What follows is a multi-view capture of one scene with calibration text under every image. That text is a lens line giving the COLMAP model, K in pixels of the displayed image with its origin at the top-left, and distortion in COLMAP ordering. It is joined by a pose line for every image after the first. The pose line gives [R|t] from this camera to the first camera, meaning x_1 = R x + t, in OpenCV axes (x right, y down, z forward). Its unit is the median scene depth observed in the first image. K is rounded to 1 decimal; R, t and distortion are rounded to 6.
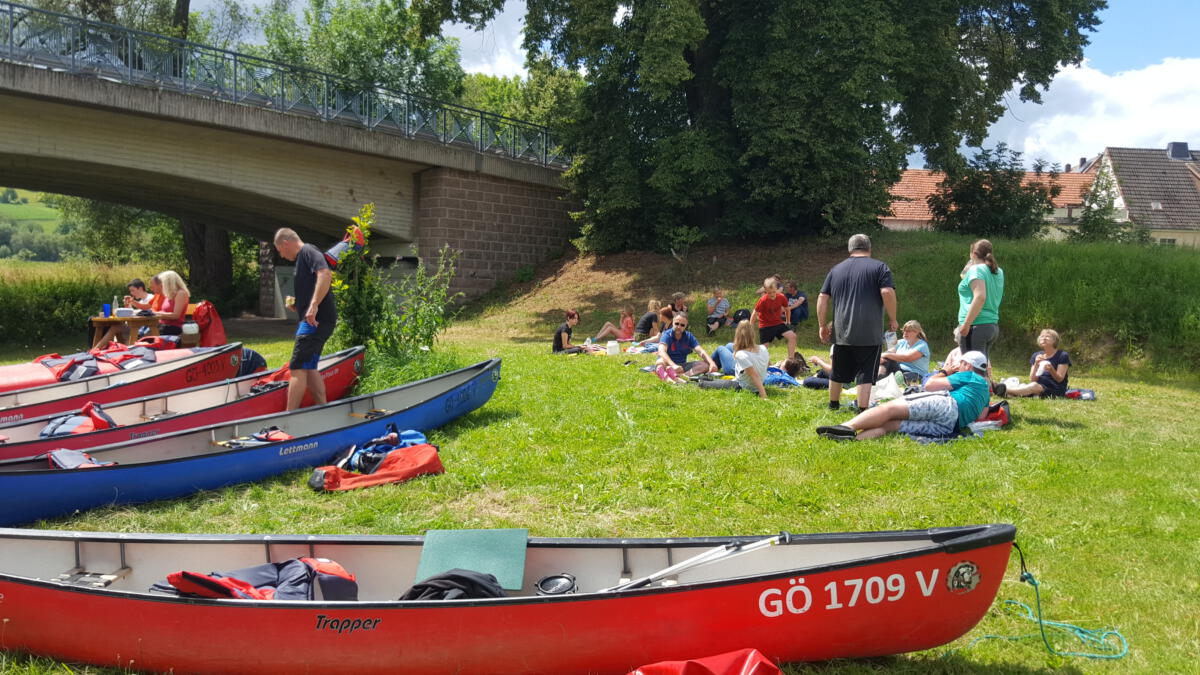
lens RADIAL K [[970.1, 0, 565.7], [0, 970.1, 407.4], [0, 0, 1]] dist [0.009120, -0.068927]
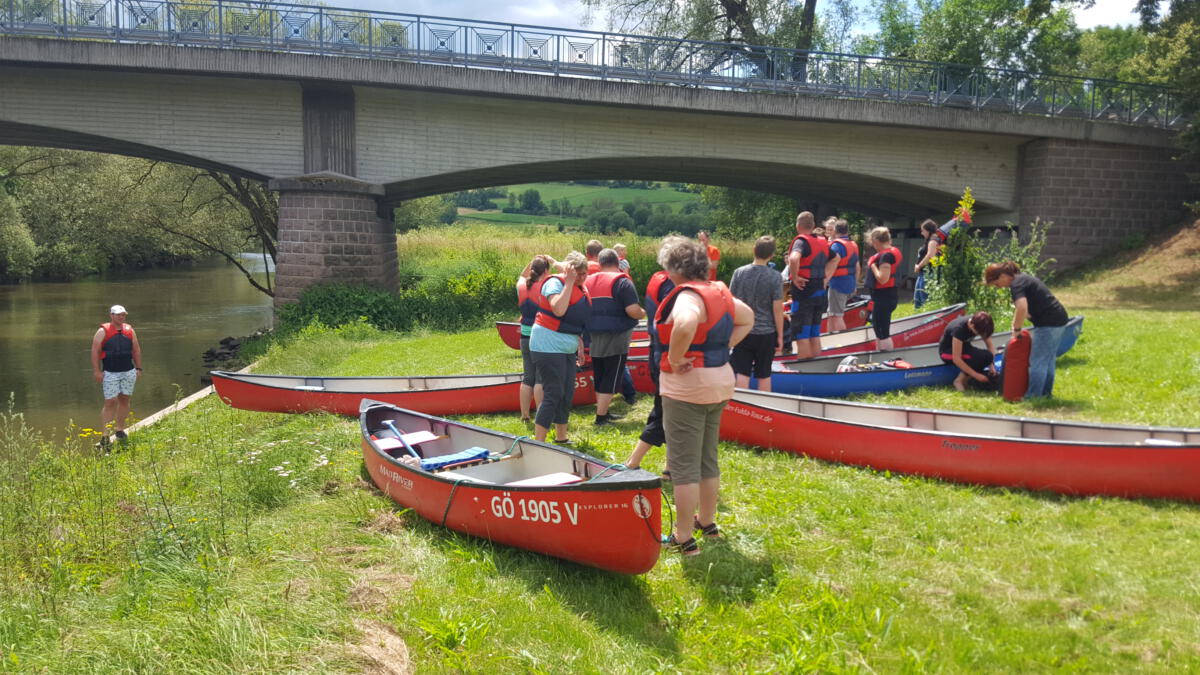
lens RADIAL K [[970.1, 0, 565.7], [0, 970.1, 407.4], [0, 0, 1]] dist [0.009120, -0.068927]
pose [[0.835443, 0.067045, -0.545473, 0.024362], [-0.050198, 0.997691, 0.045745, 0.018046], [0.547280, -0.010835, 0.836879, -0.153052]]
